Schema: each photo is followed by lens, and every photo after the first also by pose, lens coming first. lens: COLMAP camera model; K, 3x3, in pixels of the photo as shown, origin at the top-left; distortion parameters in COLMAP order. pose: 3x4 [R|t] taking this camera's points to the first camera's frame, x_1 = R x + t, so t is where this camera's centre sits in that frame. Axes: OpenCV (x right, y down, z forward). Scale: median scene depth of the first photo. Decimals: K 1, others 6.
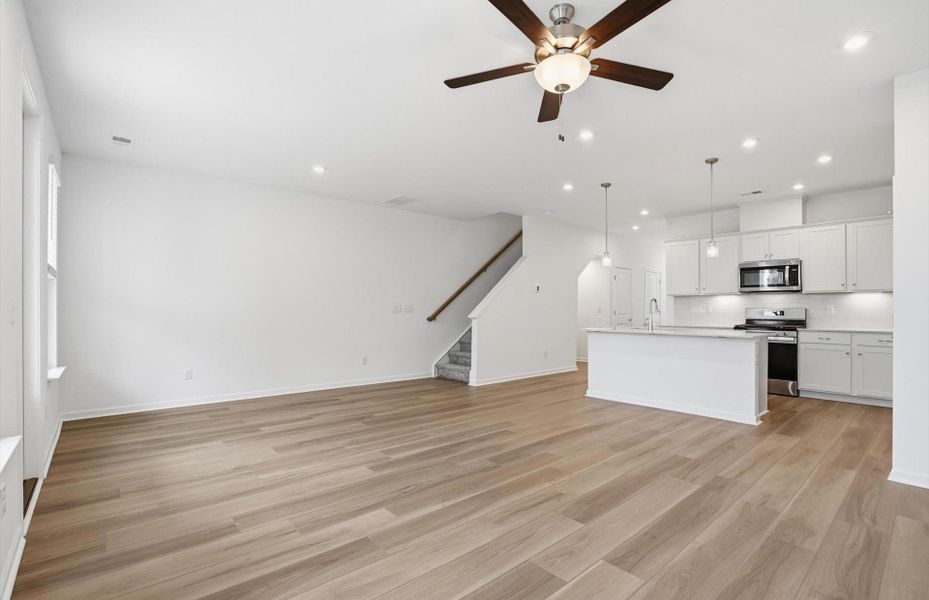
lens RADIAL K [[430.7, 0, 471.0], [0, 430.7, 298.9], [0, 0, 1]] dist [-0.000343, 0.000221]
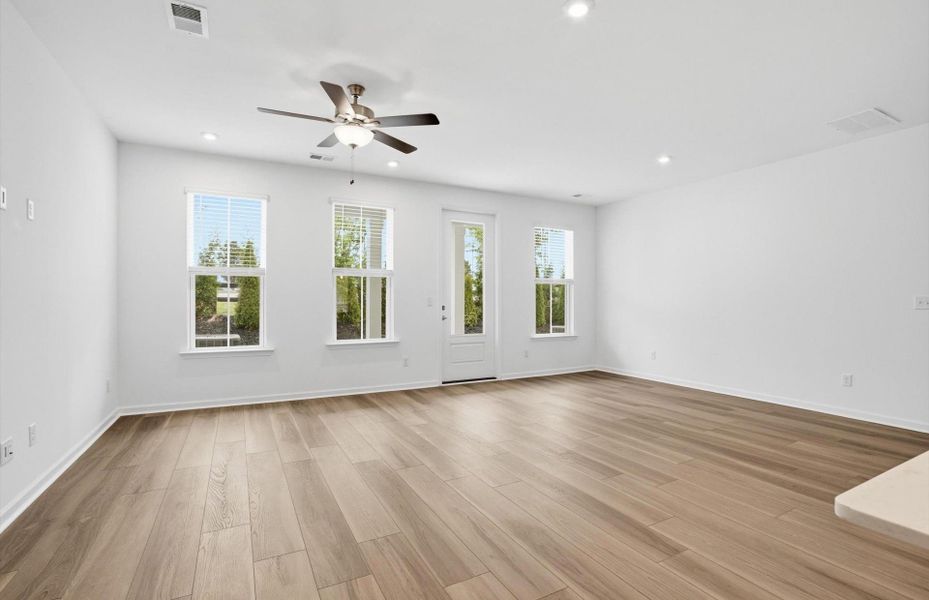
lens RADIAL K [[430.7, 0, 471.0], [0, 430.7, 298.9], [0, 0, 1]] dist [-0.000343, 0.000221]
pose [[-0.236630, -0.018624, -0.971421, 0.791601], [0.023390, 0.999417, -0.024858, 0.033624], [0.971318, -0.028603, -0.236056, 0.903533]]
